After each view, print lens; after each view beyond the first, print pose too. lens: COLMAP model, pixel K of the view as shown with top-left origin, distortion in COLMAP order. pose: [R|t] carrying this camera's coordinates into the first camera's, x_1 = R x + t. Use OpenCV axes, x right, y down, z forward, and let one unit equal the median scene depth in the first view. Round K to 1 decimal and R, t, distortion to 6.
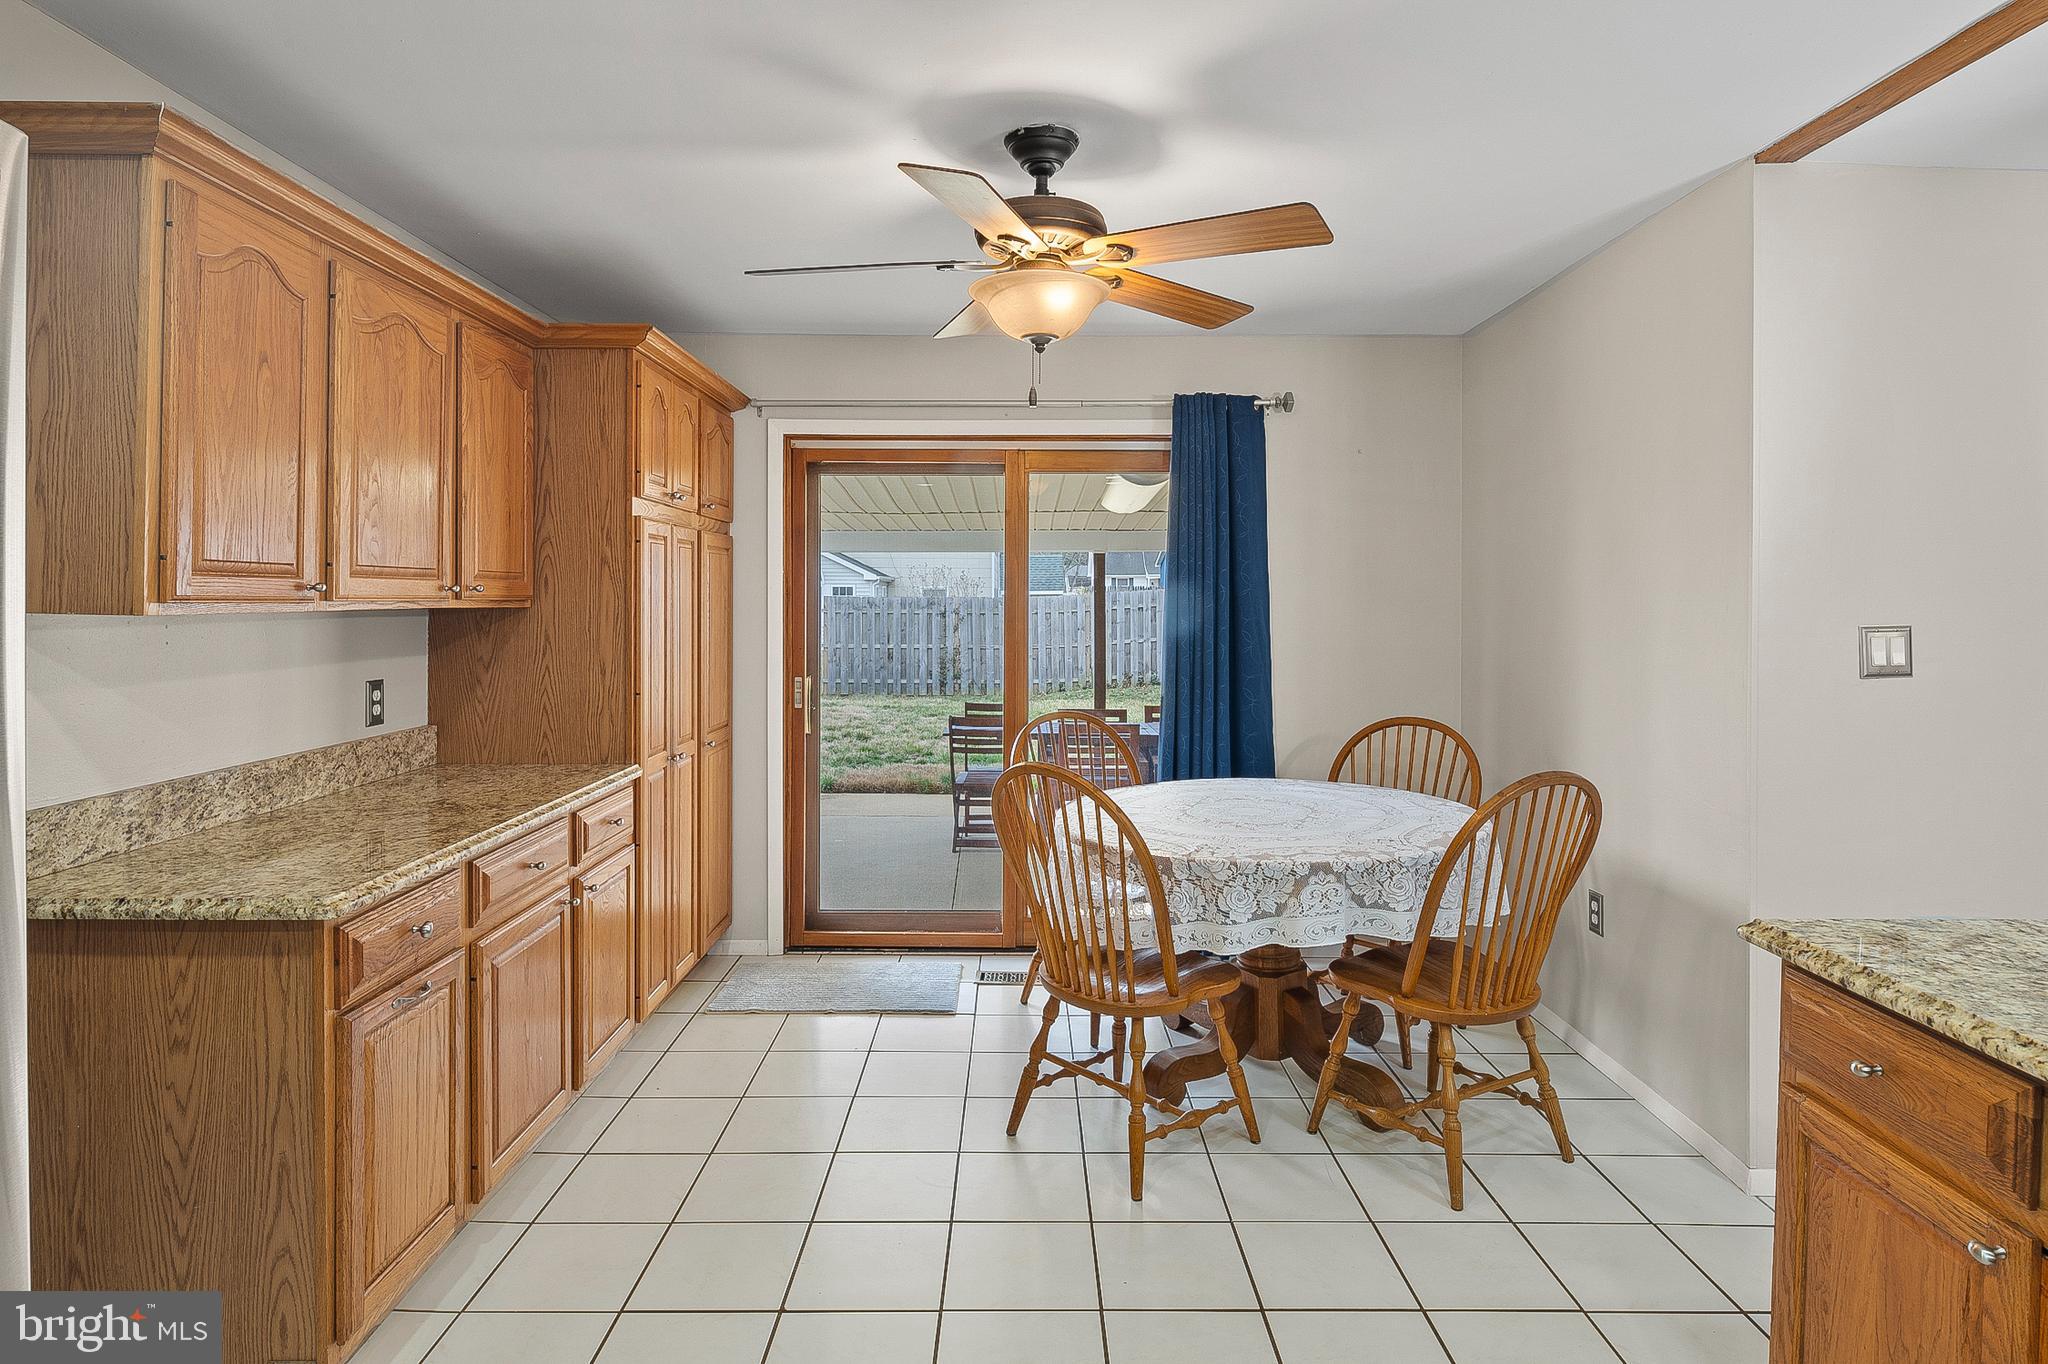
lens RADIAL K [[1111.5, 0, 1023.6], [0, 1111.5, 601.4], [0, 0, 1]] dist [0.000326, -0.000020]
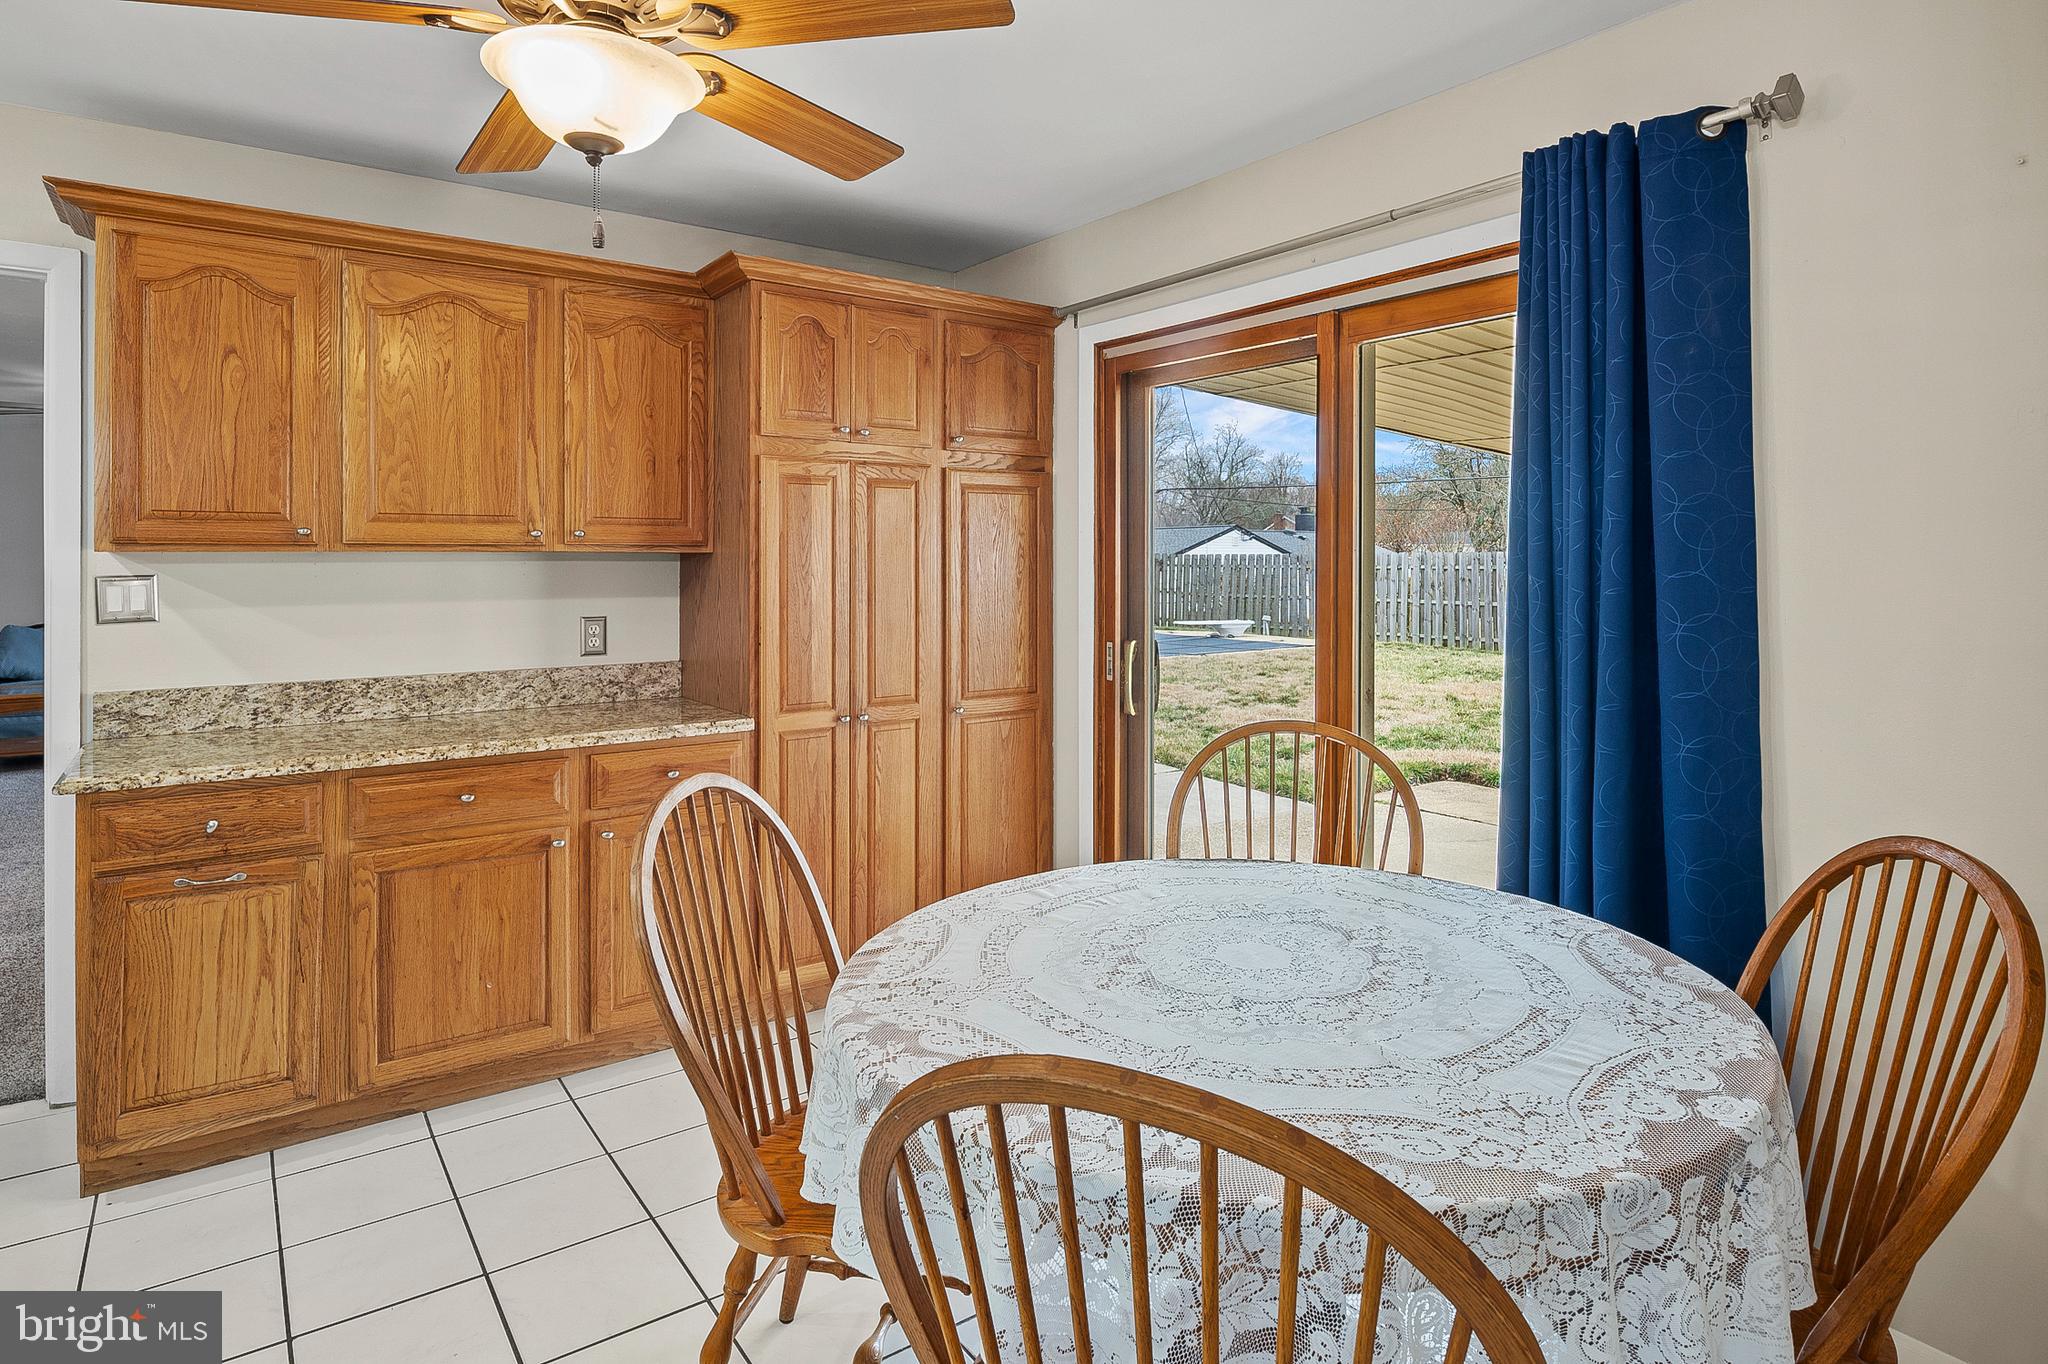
lens RADIAL K [[1109.8, 0, 1021.2], [0, 1109.8, 562.0], [0, 0, 1]] dist [-0.004332, -0.001047]
pose [[0.582021, 0.002569, -0.813170, 0.590816], [-0.002189, 0.999996, 0.001592, 0.012116], [0.813171, 0.000853, 0.582024, 0.684984]]
